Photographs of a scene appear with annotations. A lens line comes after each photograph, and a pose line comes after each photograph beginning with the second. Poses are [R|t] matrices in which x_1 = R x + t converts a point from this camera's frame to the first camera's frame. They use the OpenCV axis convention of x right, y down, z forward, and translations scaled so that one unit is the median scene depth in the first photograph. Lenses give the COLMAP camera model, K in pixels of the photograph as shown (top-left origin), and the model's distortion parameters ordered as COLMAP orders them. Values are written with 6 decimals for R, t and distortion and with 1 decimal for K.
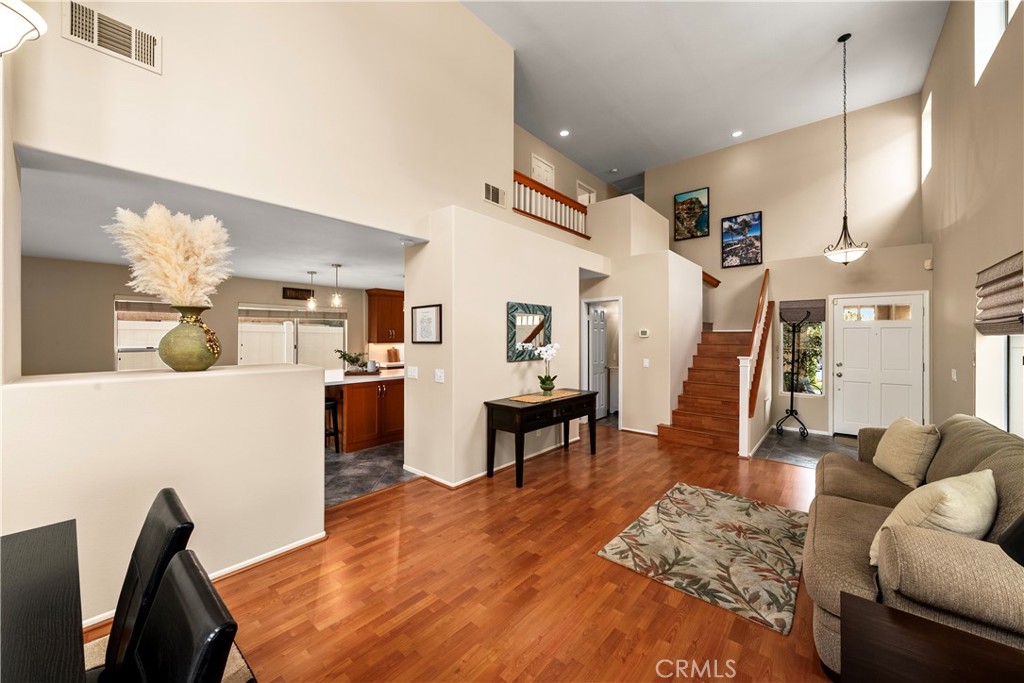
lens RADIAL K [[381.3, 0, 510.3], [0, 381.3, 336.5], [0, 0, 1]] dist [-0.002351, -0.000093]
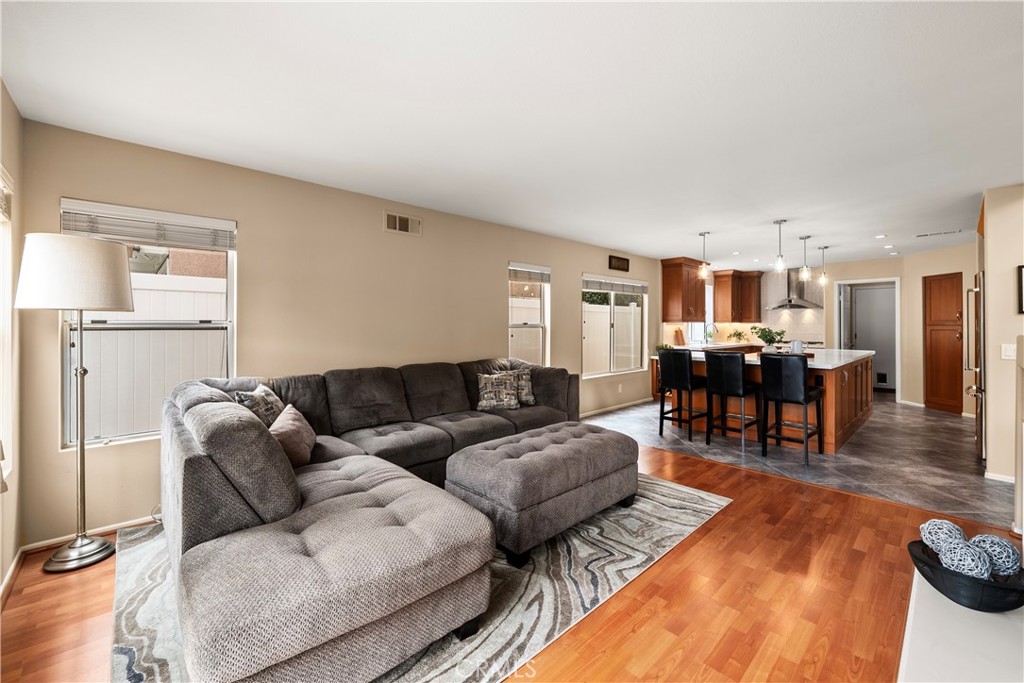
lens RADIAL K [[409.7, 0, 526.0], [0, 409.7, 321.8], [0, 0, 1]] dist [-0.001066, -0.000179]
pose [[0.996145, 0.005931, -0.087517, -1.245910], [-0.005601, 0.999976, 0.004019, 0.029542], [0.087538, -0.003513, 0.996155, 0.129355]]
